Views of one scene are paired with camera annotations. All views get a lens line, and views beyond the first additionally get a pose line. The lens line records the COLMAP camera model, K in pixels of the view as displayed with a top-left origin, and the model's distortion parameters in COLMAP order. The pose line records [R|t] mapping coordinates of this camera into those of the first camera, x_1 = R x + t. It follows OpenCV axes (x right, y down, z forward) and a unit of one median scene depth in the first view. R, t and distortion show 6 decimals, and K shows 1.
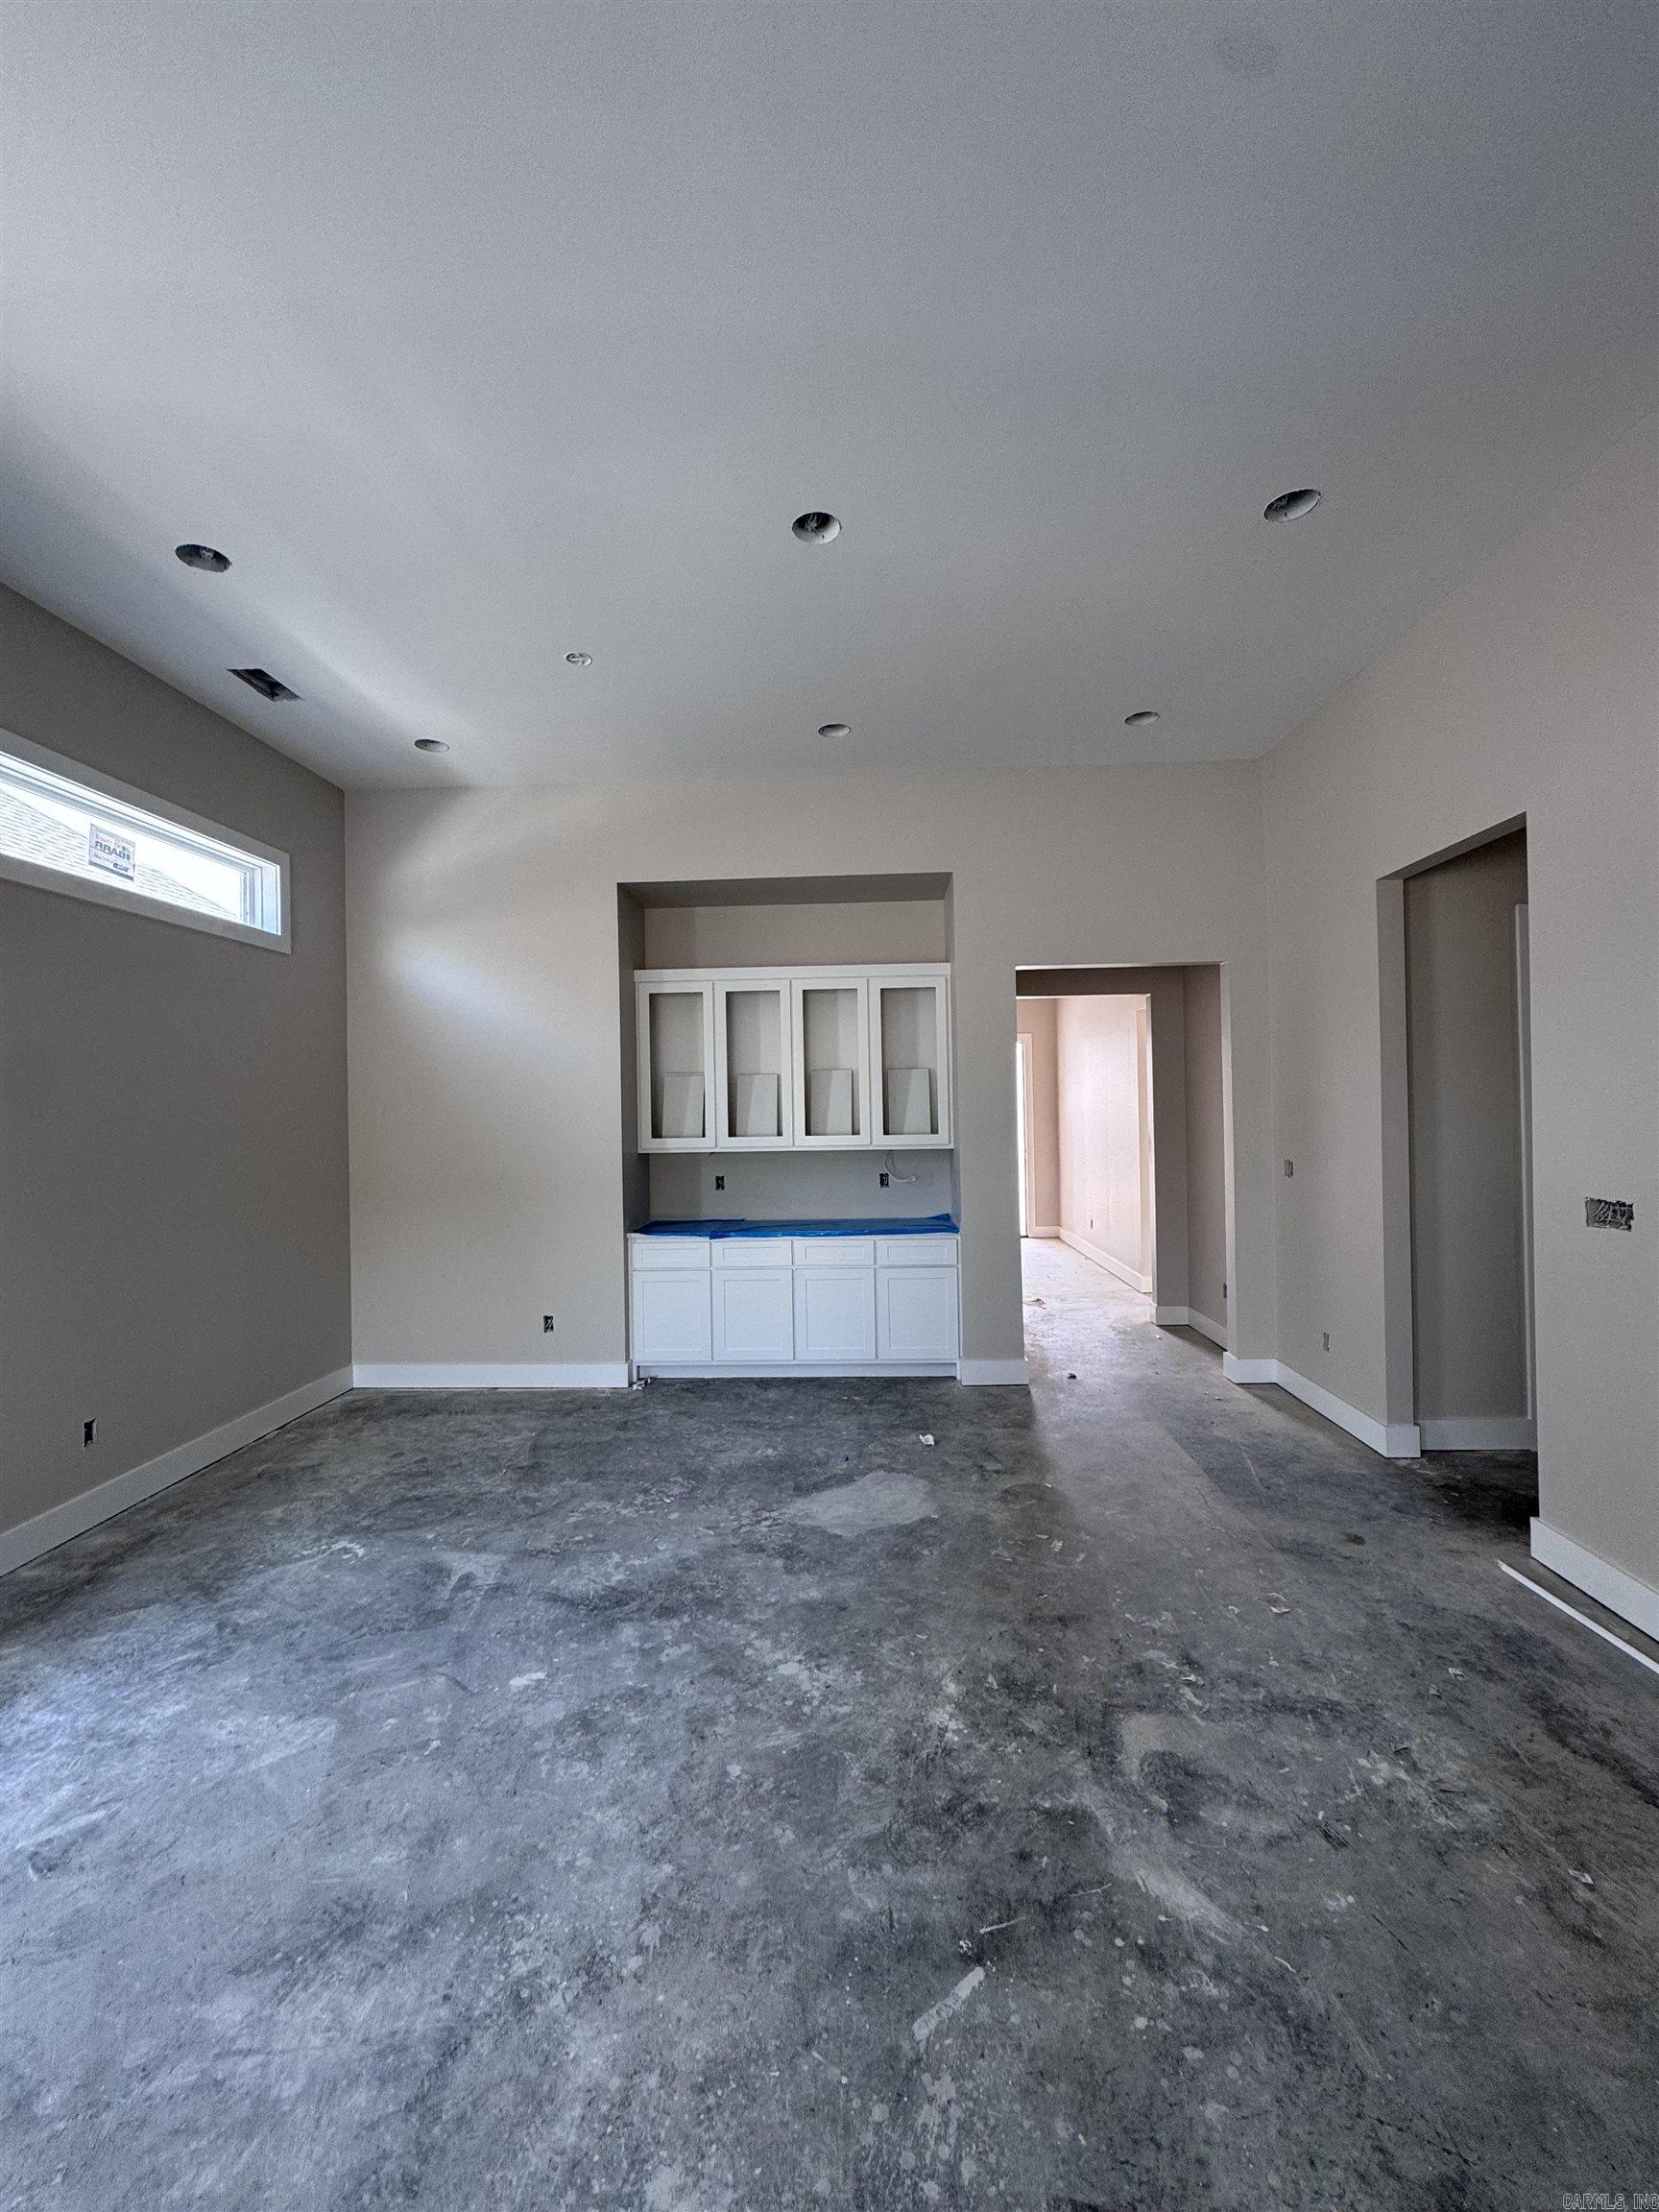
lens RADIAL K [[877.8, 0, 831.2], [0, 877.8, 1102.5], [0, 0, 1]] dist [-0.004991, 0.001130]
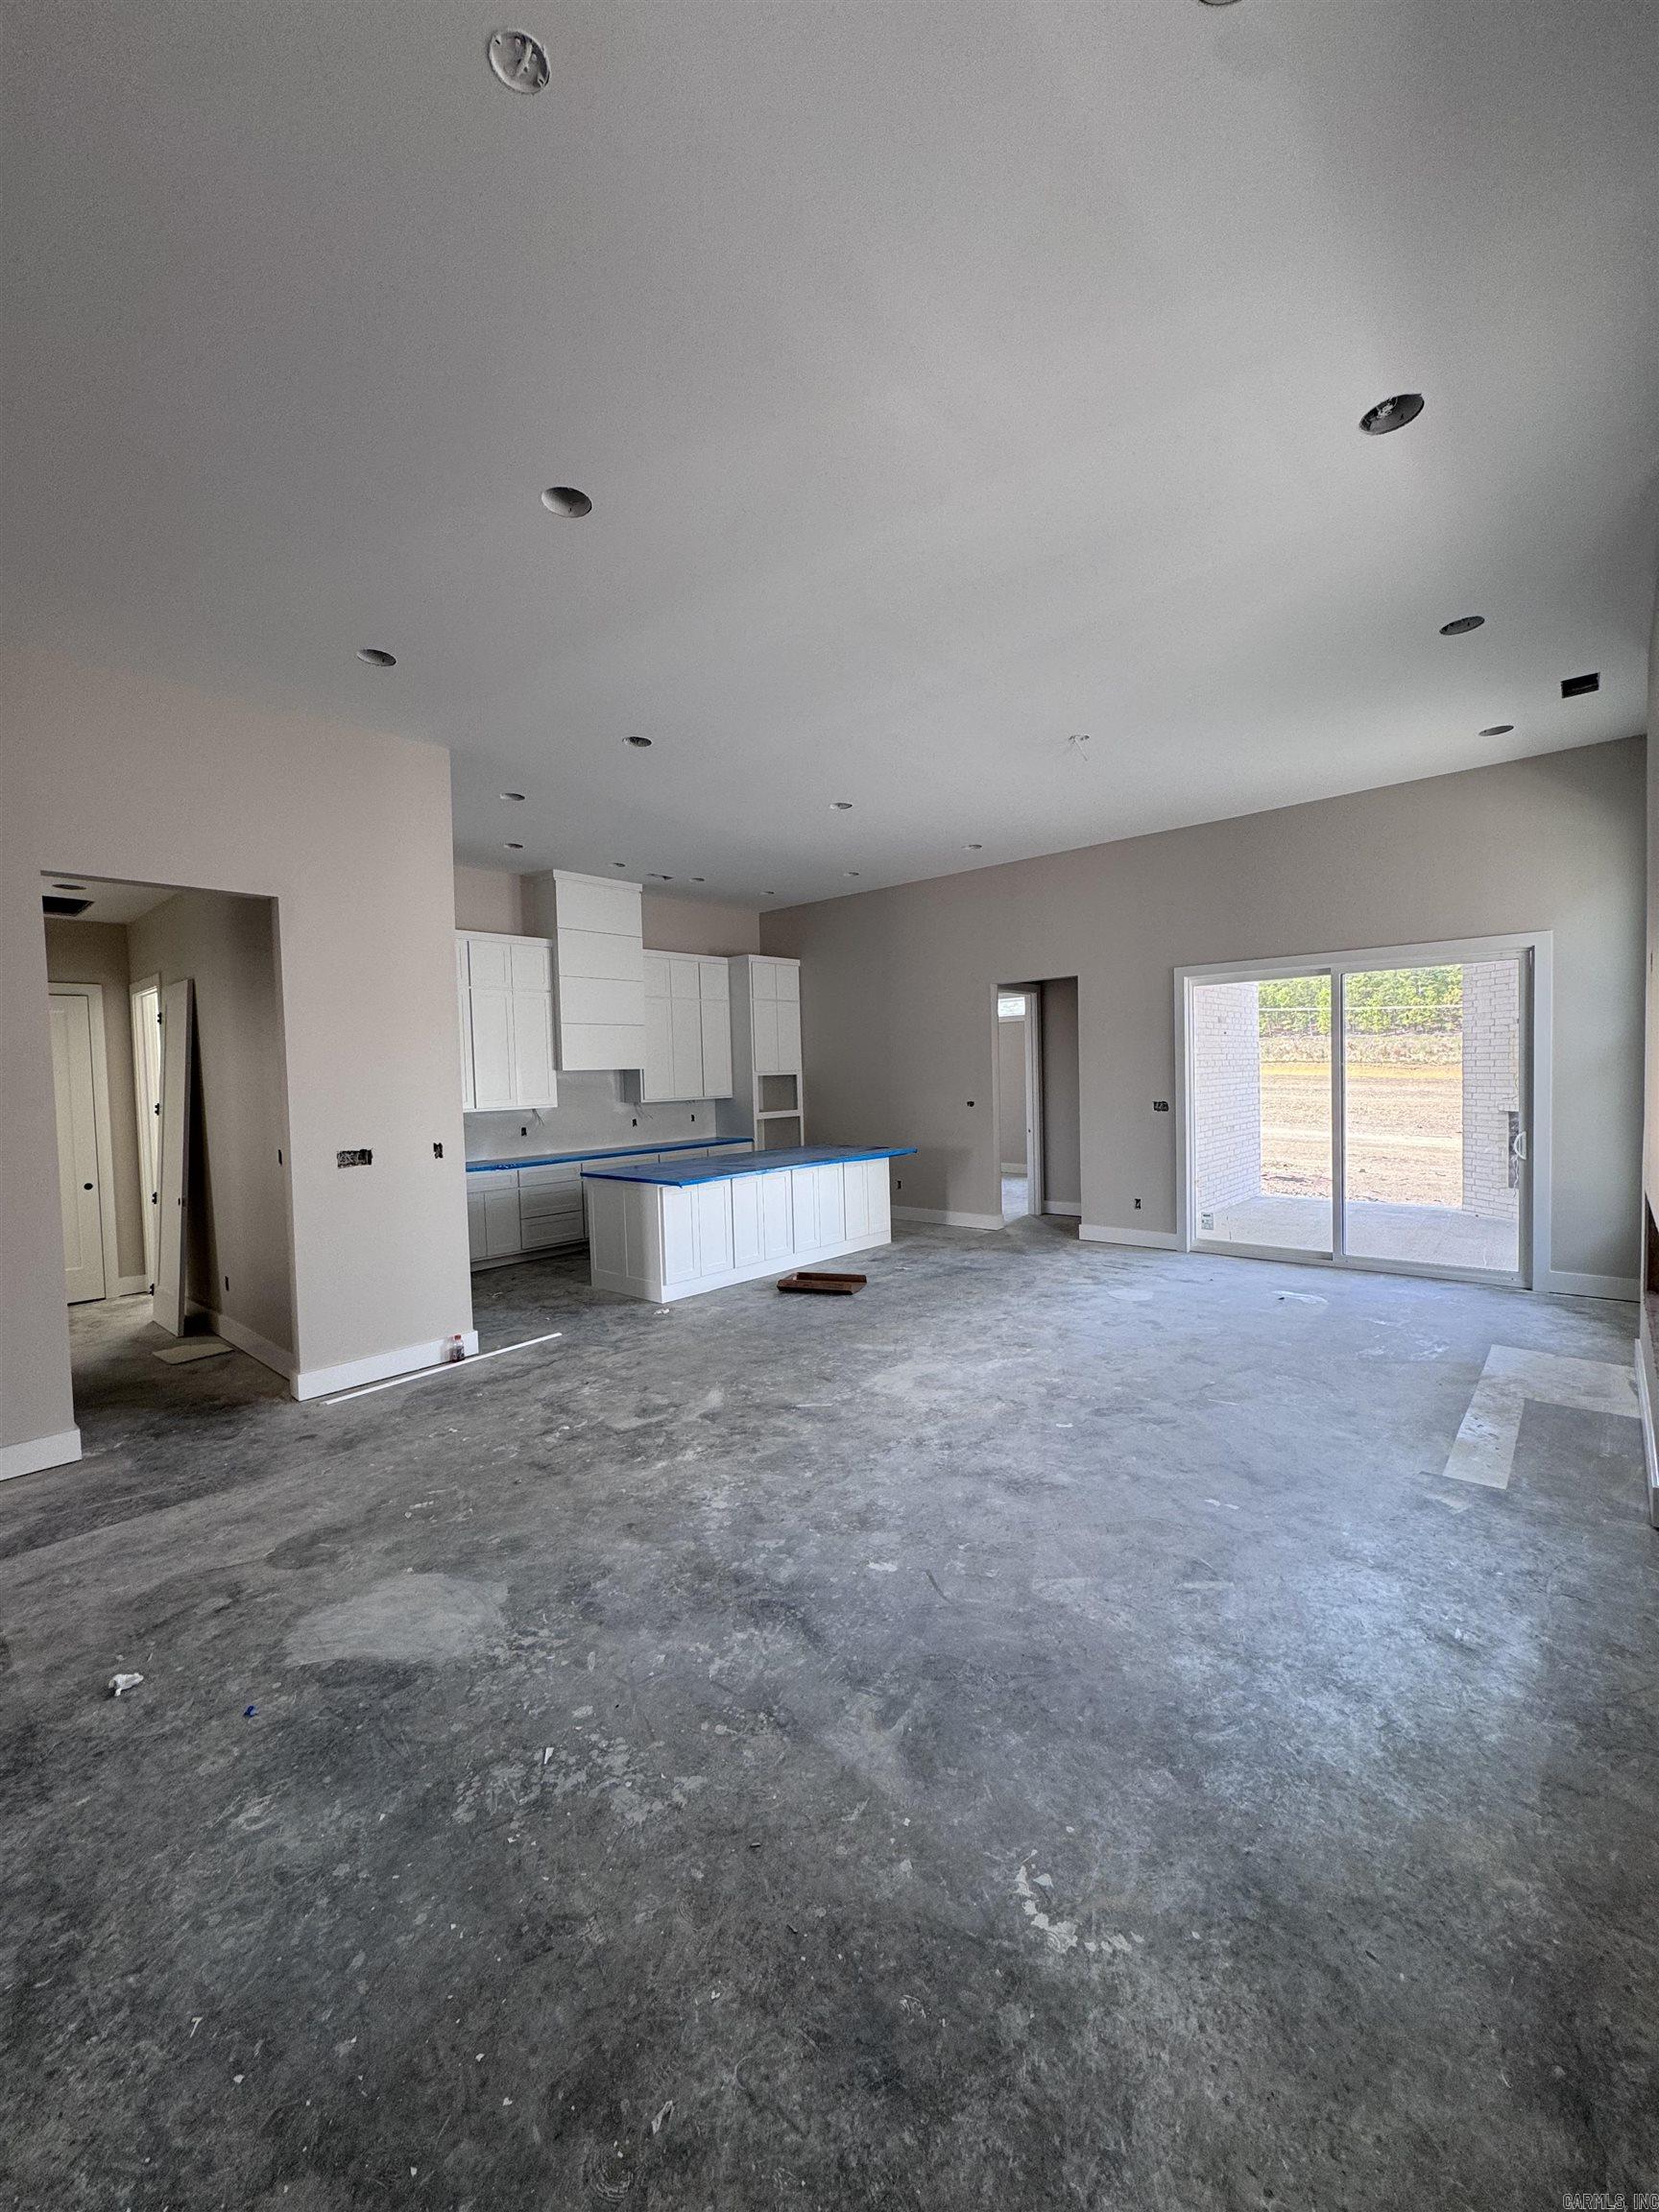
lens RADIAL K [[877.8, 0, 831.1], [0, 877.8, 1110.9], [0, 0, 1]] dist [-0.004991, 0.001130]
pose [[-0.777558, 0.011430, 0.628707, -0.805914], [0.035248, 0.999055, 0.025430, 0.018982], [-0.627822, 0.041934, -0.777227, 1.502379]]
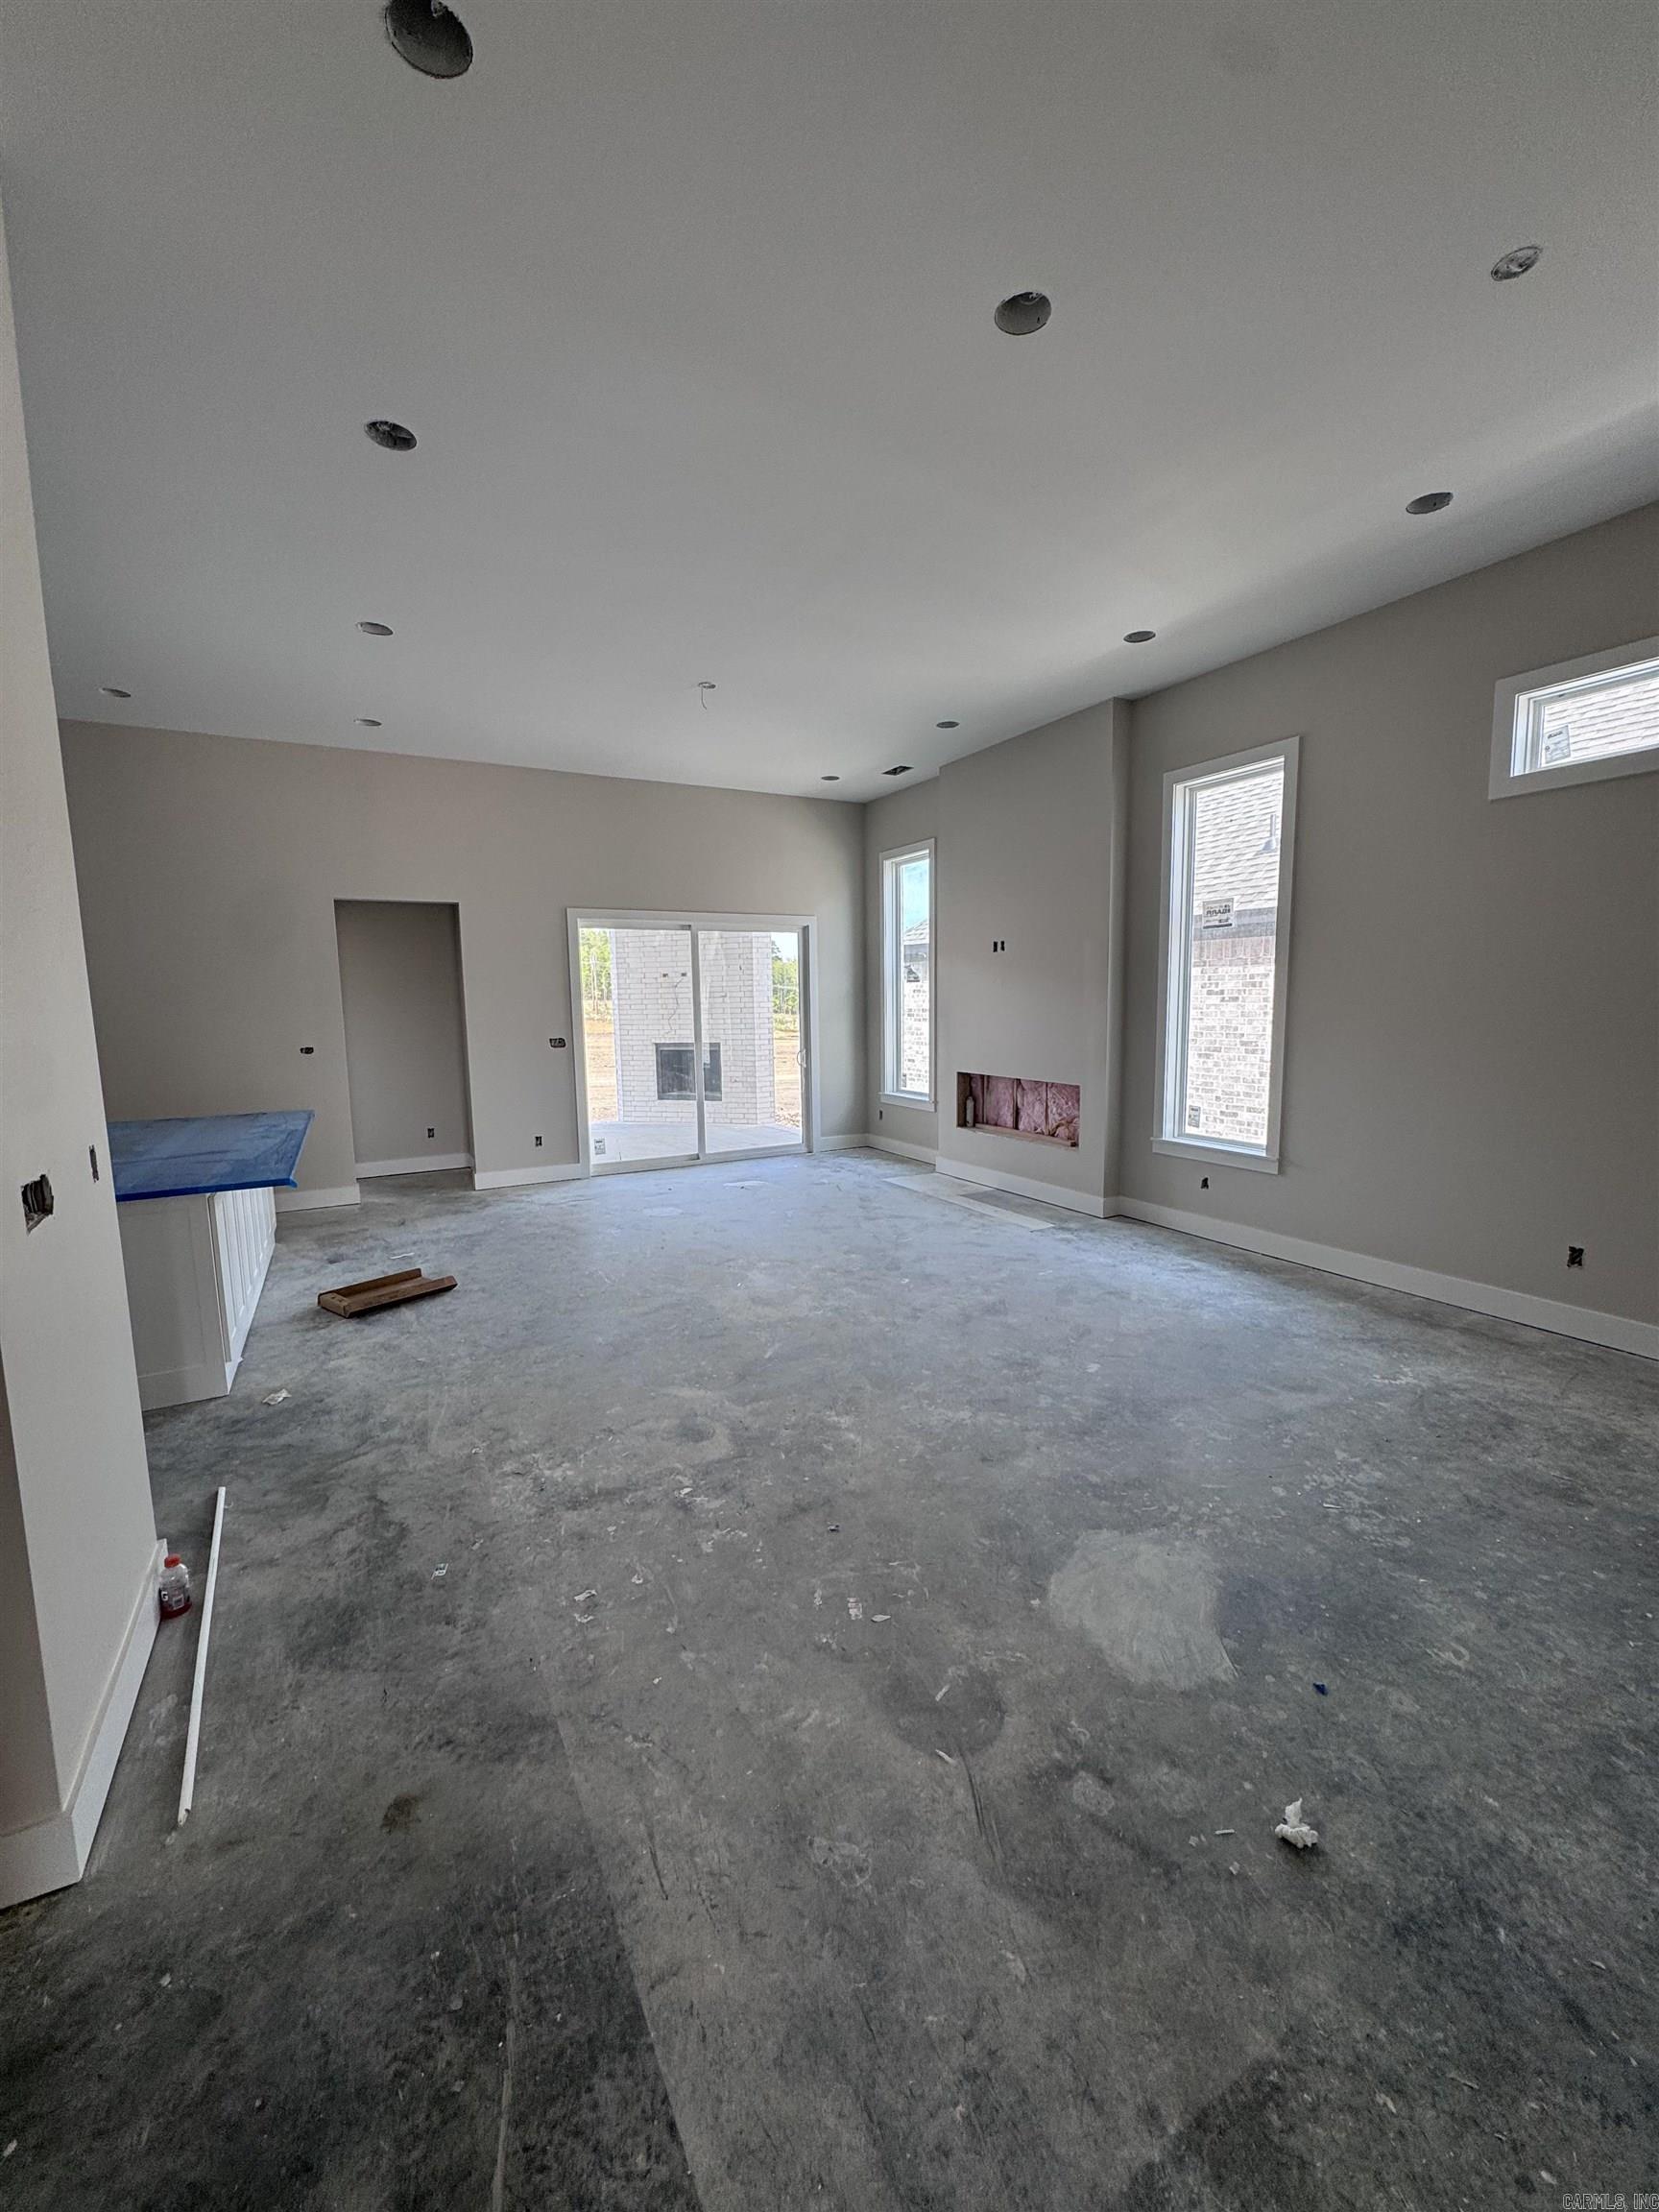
lens RADIAL K [[877.8, 0, 835.2], [0, 877.8, 1109.4], [0, 0, 1]] dist [-0.004991, 0.001130]
pose [[-0.850819, 0.097924, -0.516254, 0.610931], [0.037031, 0.991213, 0.126985, 0.001123], [0.524153, 0.088924, -0.846969, 1.581609]]
